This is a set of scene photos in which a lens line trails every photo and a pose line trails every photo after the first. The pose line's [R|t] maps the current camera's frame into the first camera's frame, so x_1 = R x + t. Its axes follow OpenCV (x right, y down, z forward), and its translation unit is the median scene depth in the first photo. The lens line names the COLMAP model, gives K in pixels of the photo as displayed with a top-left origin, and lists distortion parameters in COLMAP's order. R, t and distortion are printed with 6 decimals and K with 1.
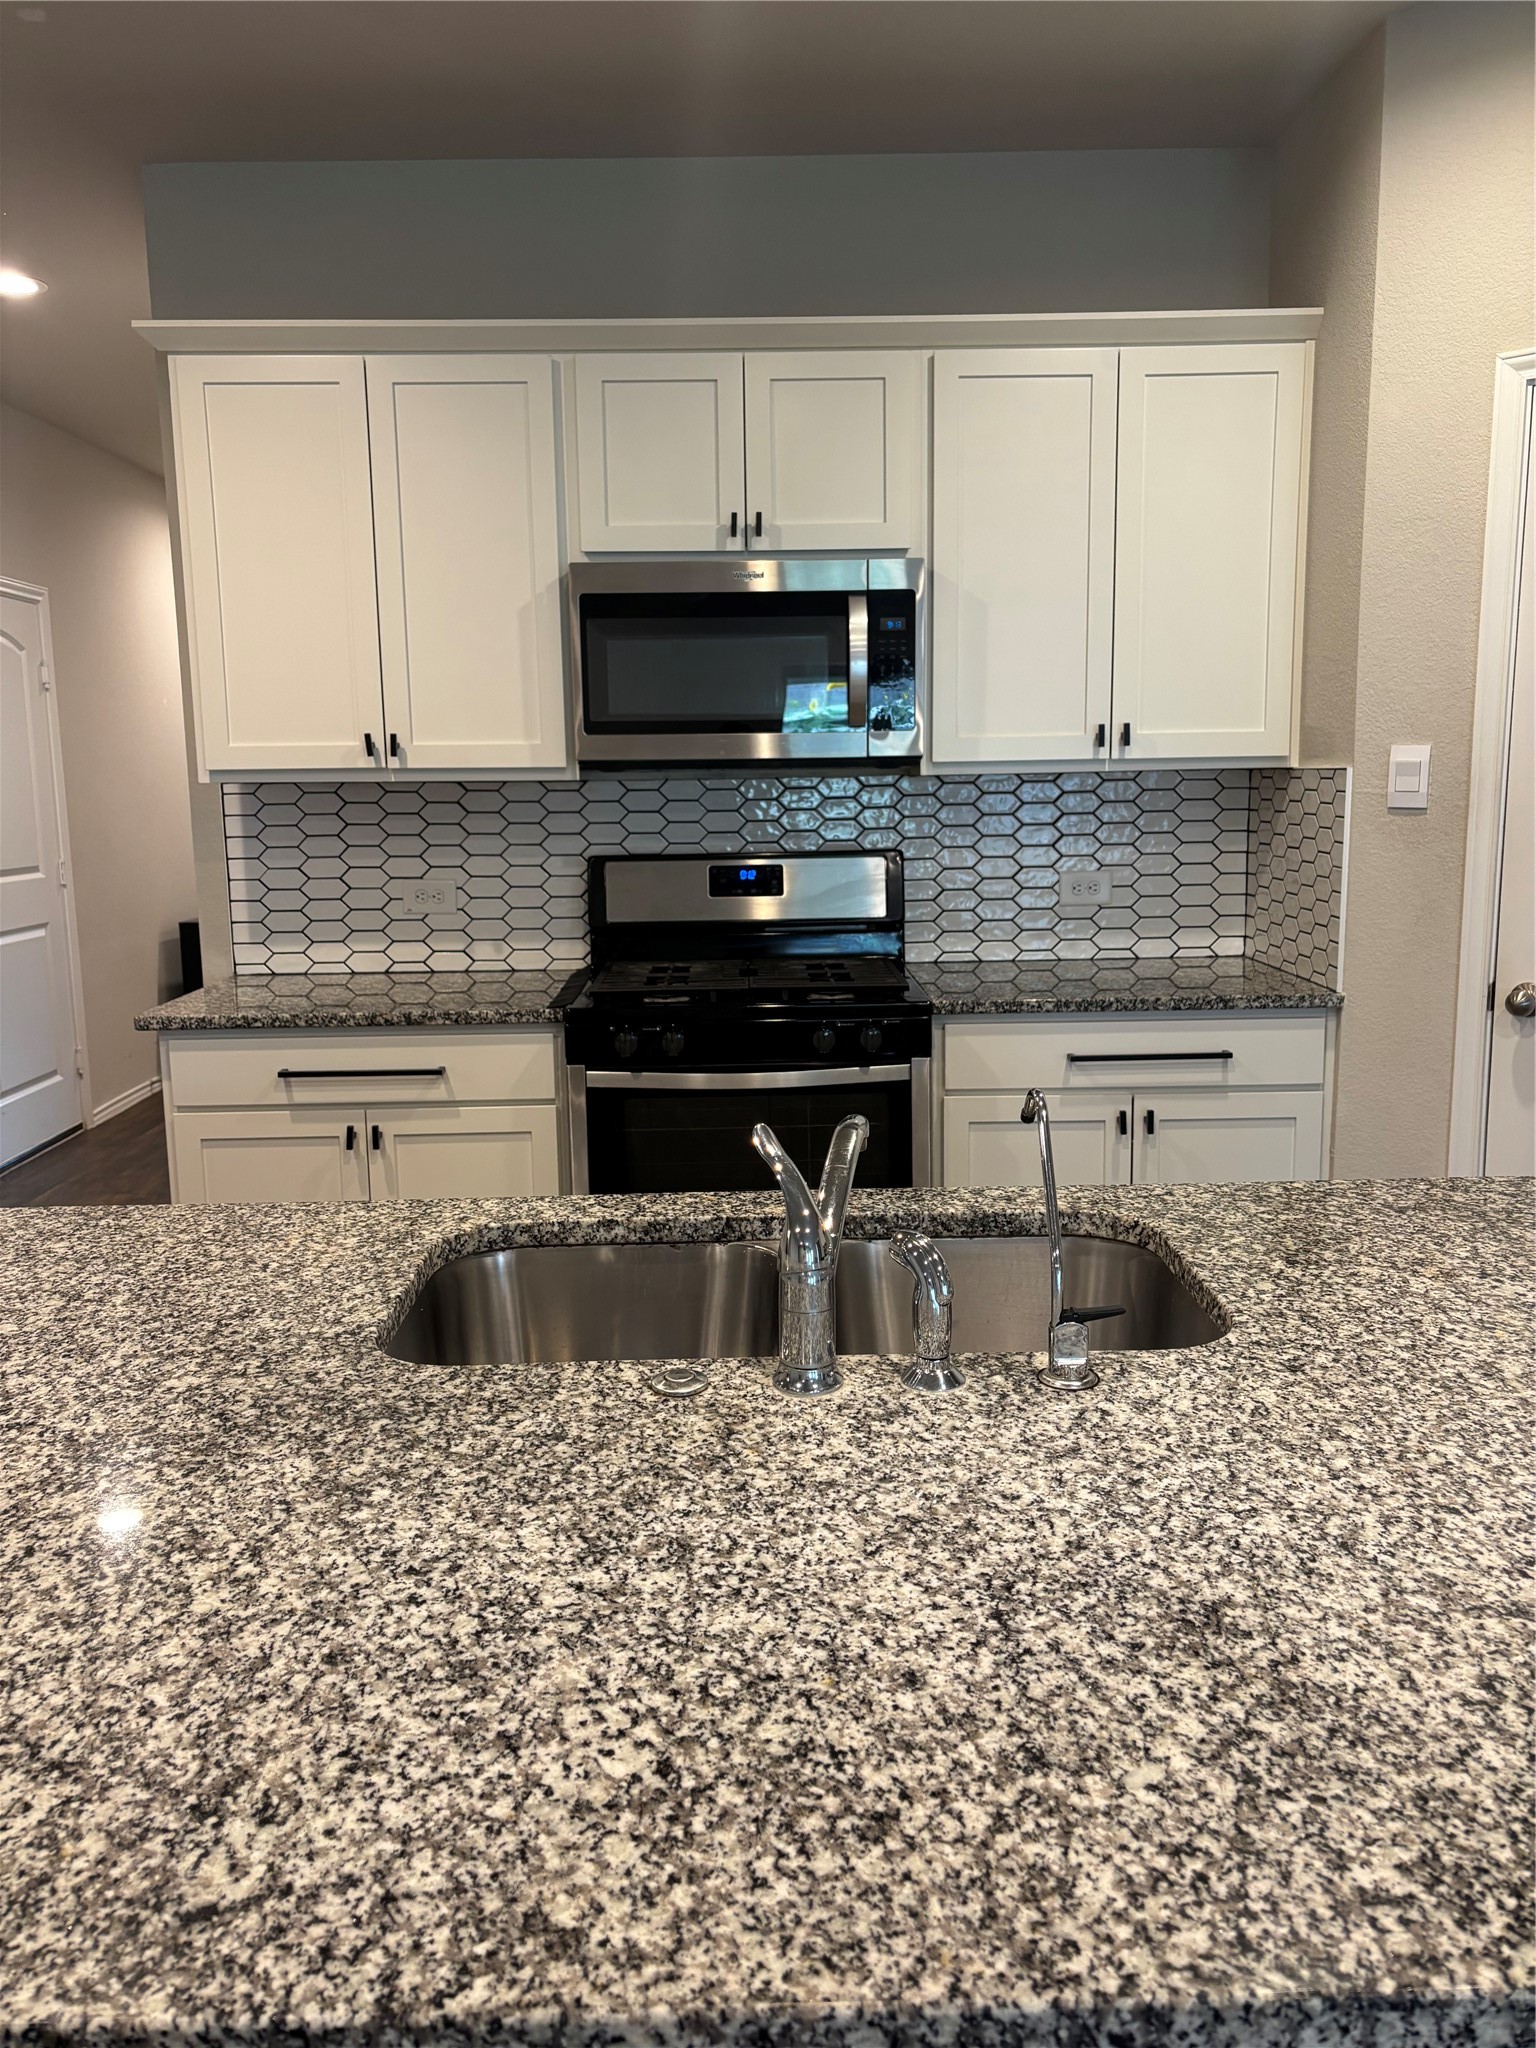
lens RADIAL K [[1546.8, 0, 776.6], [0, 1546.8, 1021.3], [0, 0, 1]] dist [0.029205, -0.003931]
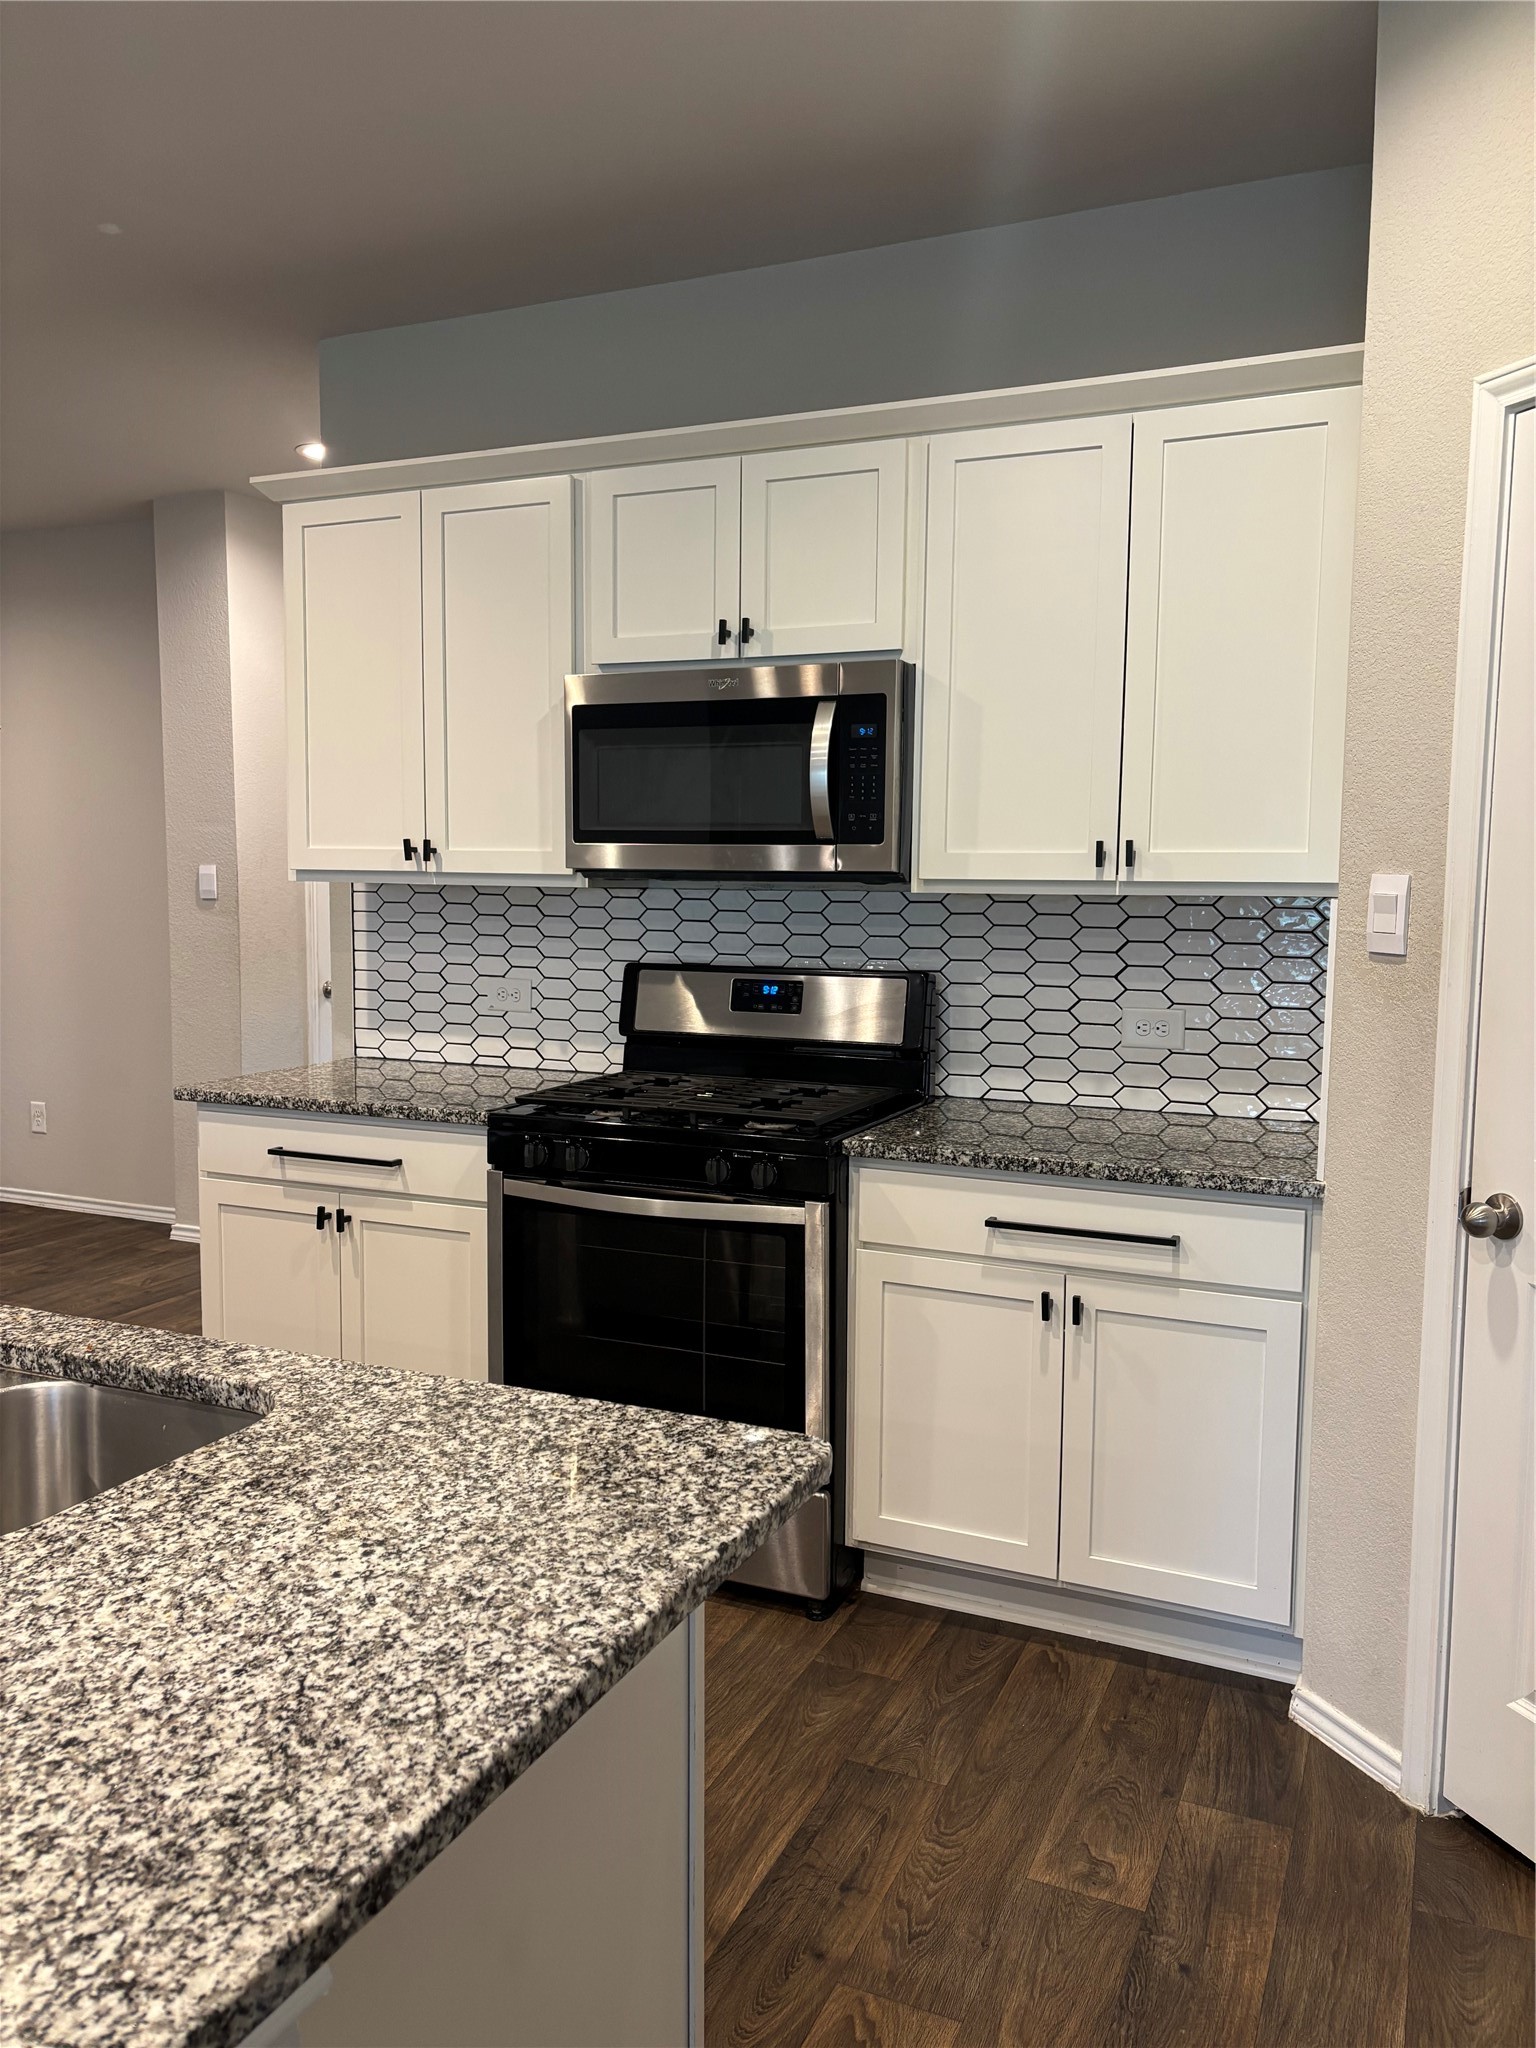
lens RADIAL K [[1546.8, 0, 776.6], [0, 1546.8, 1021.3], [0, 0, 1]] dist [0.029205, -0.003931]
pose [[0.904699, 0.064057, -0.421207, 0.429183], [-0.090935, 0.994884, -0.044015, -0.038227], [0.416233, 0.078123, 0.905896, 0.155836]]
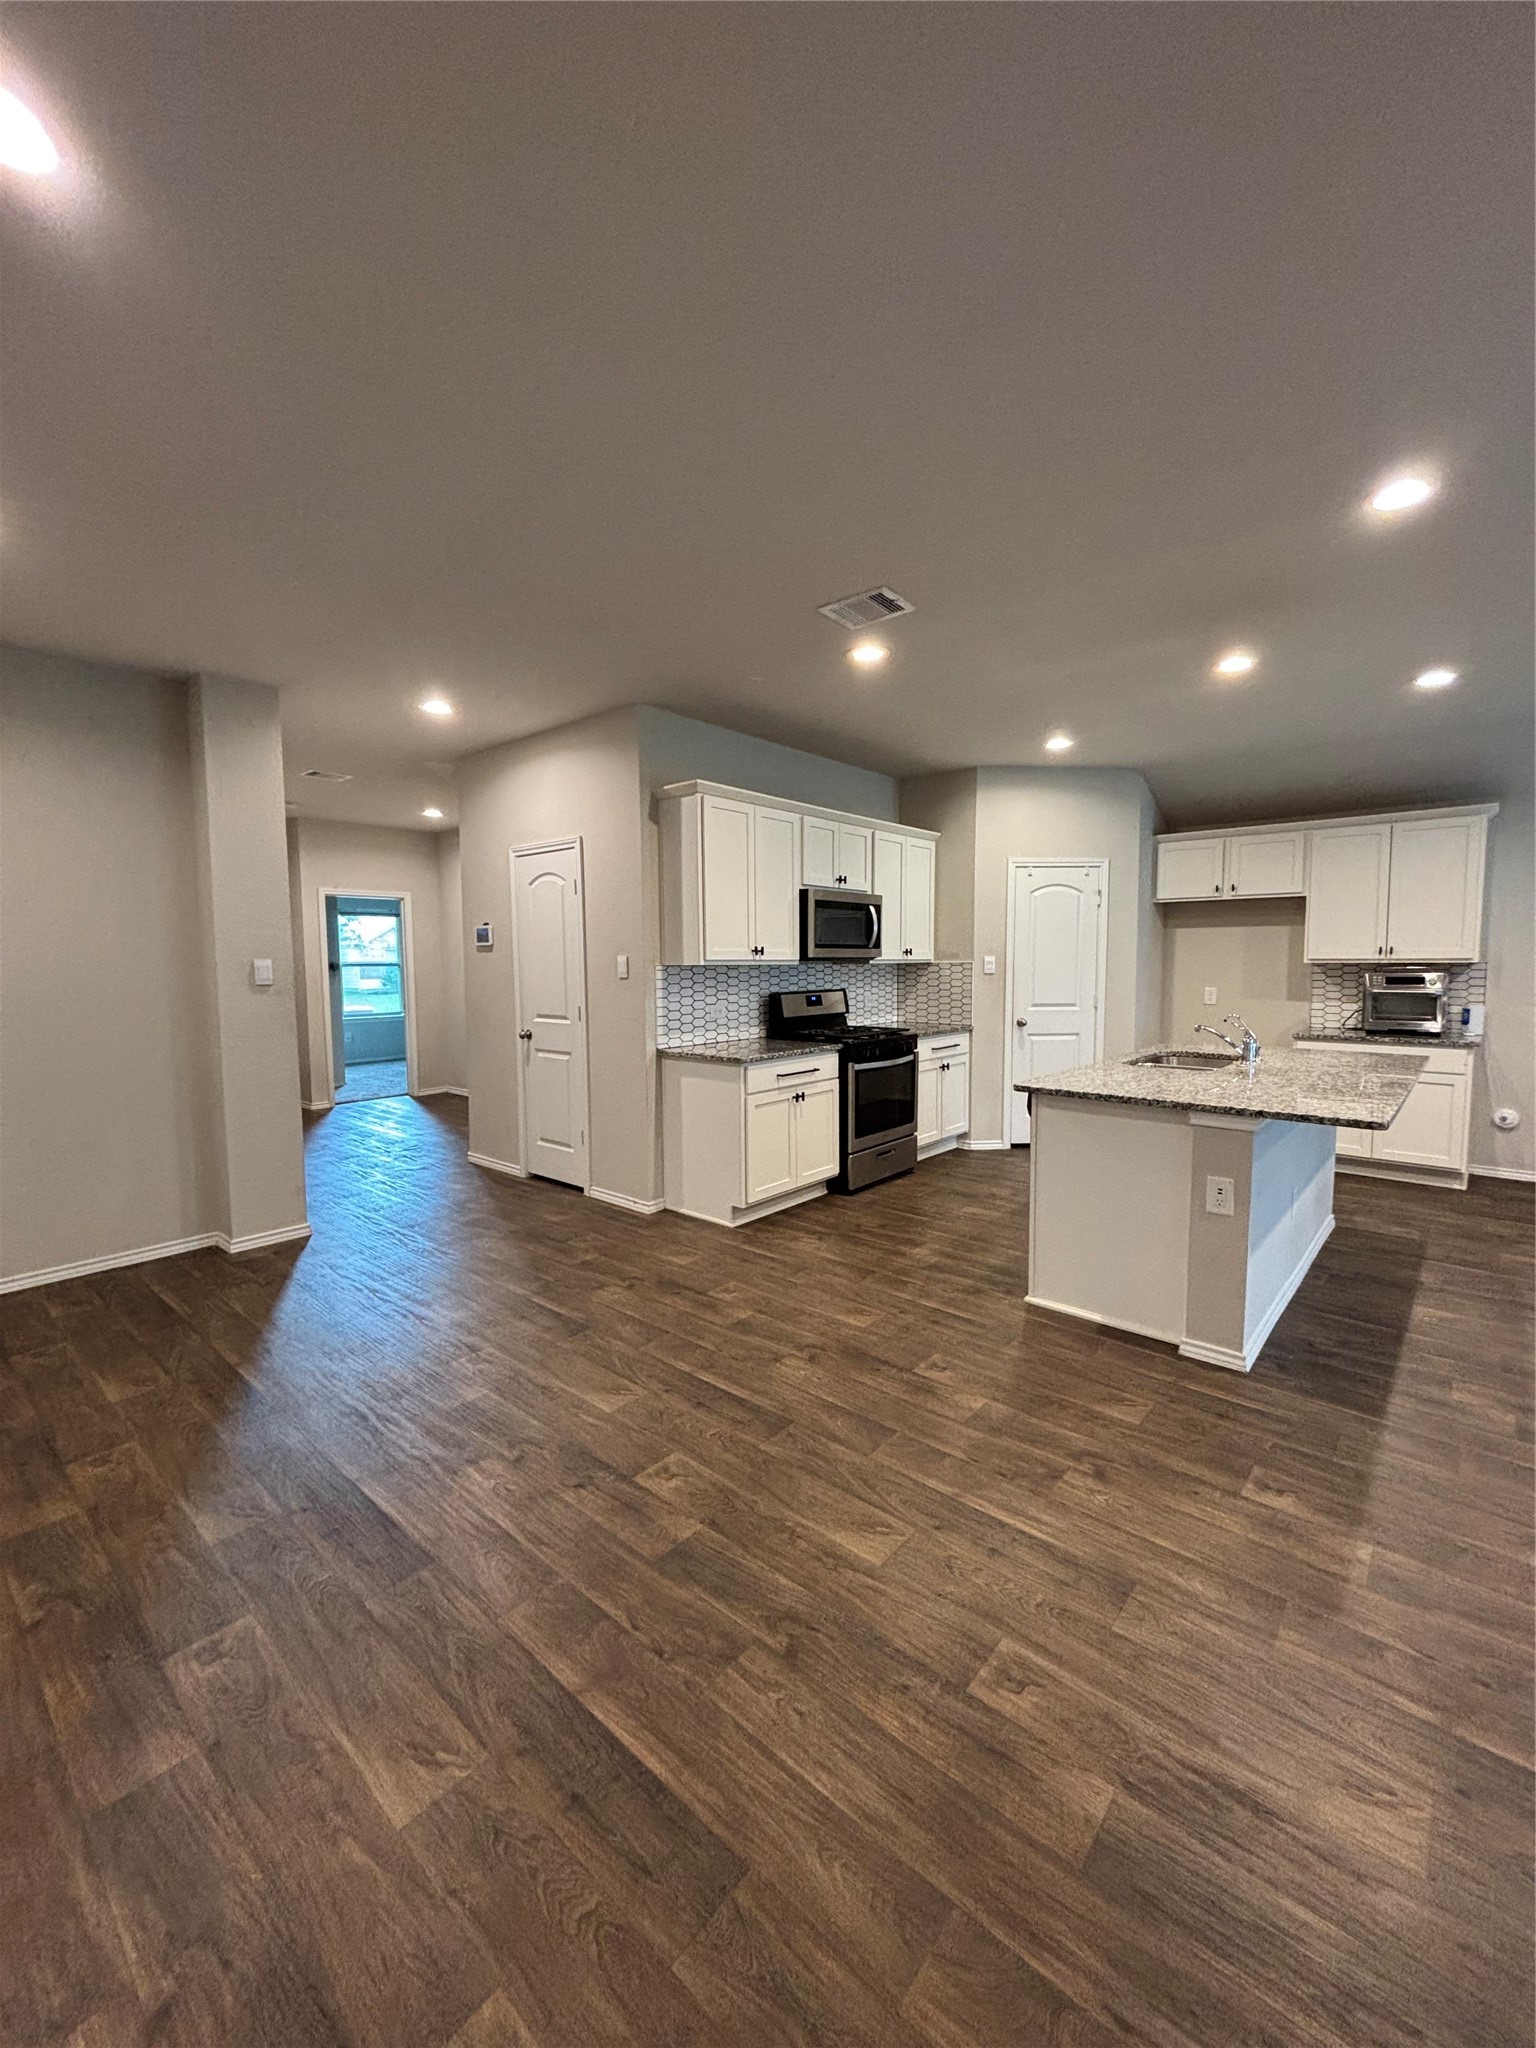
lens RADIAL K [[822.8, 0, 774.7], [0, 822.8, 1020.2], [0, 0, 1]] dist [0.000259, 0.000193]
pose [[0.672285, -0.043536, 0.739011, -1.280203], [0.113775, 0.992485, -0.045033, 0.001599], [-0.731498, 0.114356, 0.672186, 0.075003]]
